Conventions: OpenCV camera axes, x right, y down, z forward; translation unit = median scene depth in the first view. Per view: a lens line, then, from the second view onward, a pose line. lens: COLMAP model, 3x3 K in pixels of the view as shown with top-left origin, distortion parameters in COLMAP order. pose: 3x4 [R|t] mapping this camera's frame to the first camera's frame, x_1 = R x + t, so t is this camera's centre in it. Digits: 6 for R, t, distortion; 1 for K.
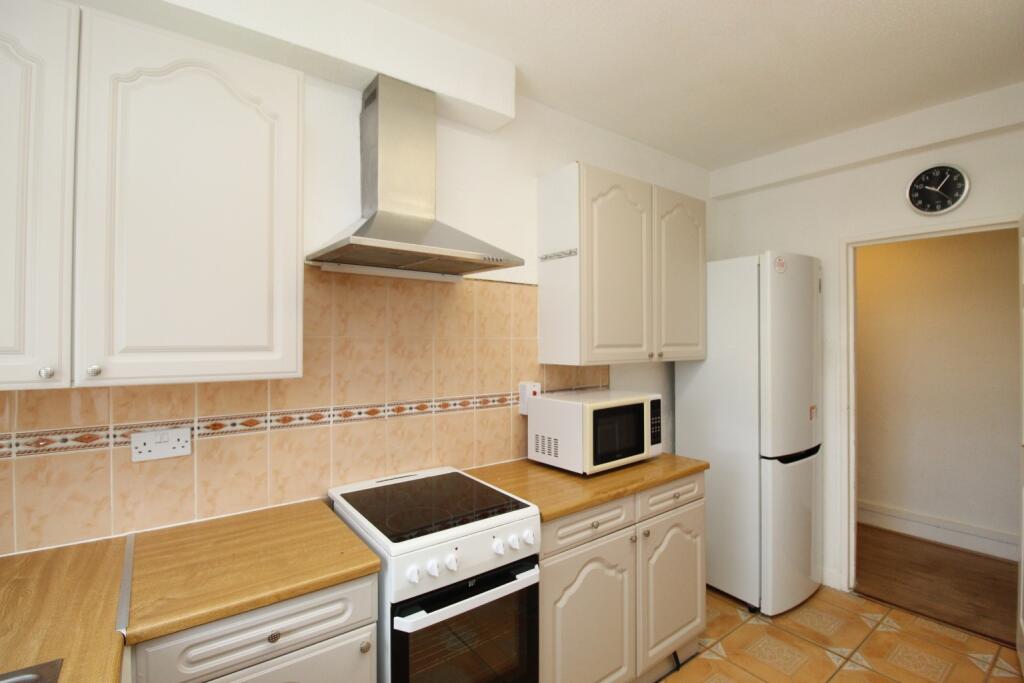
lens RADIAL K [[478.5, 0, 515.7], [0, 478.5, 336.8], [0, 0, 1]] dist [-0.019439, -0.000518]
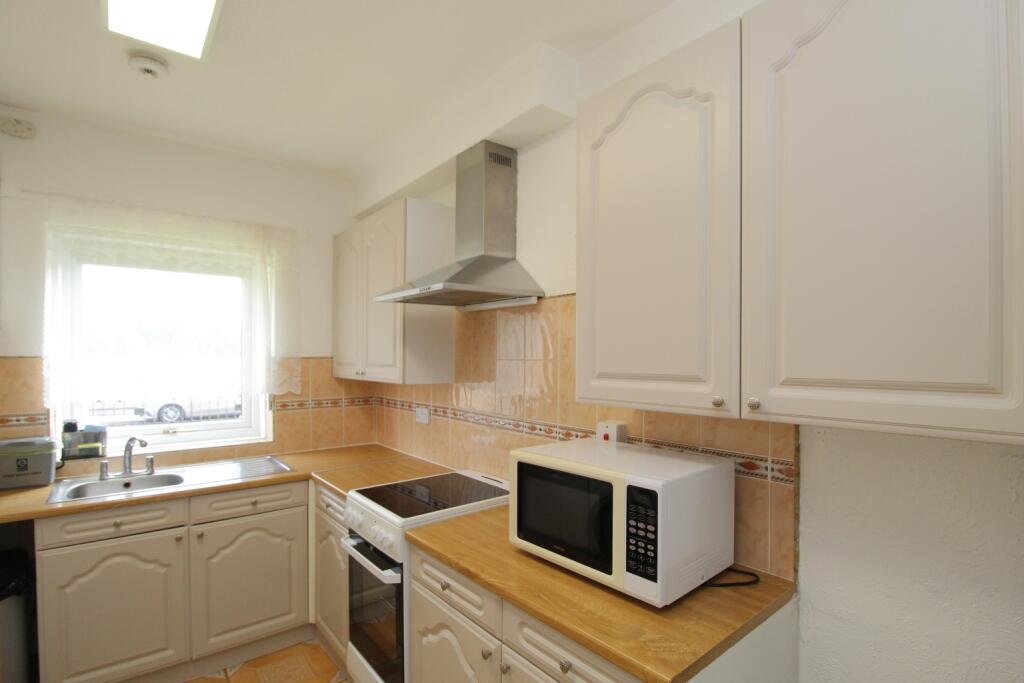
lens RADIAL K [[478.5, 0, 512.9], [0, 478.5, 352.5], [0, 0, 1]] dist [-0.019439, -0.000518]
pose [[0.046216, -0.008173, -0.998898, 0.925303], [0.001363, 0.999966, -0.008119, -0.007310], [0.998931, -0.000986, 0.046226, 0.990349]]
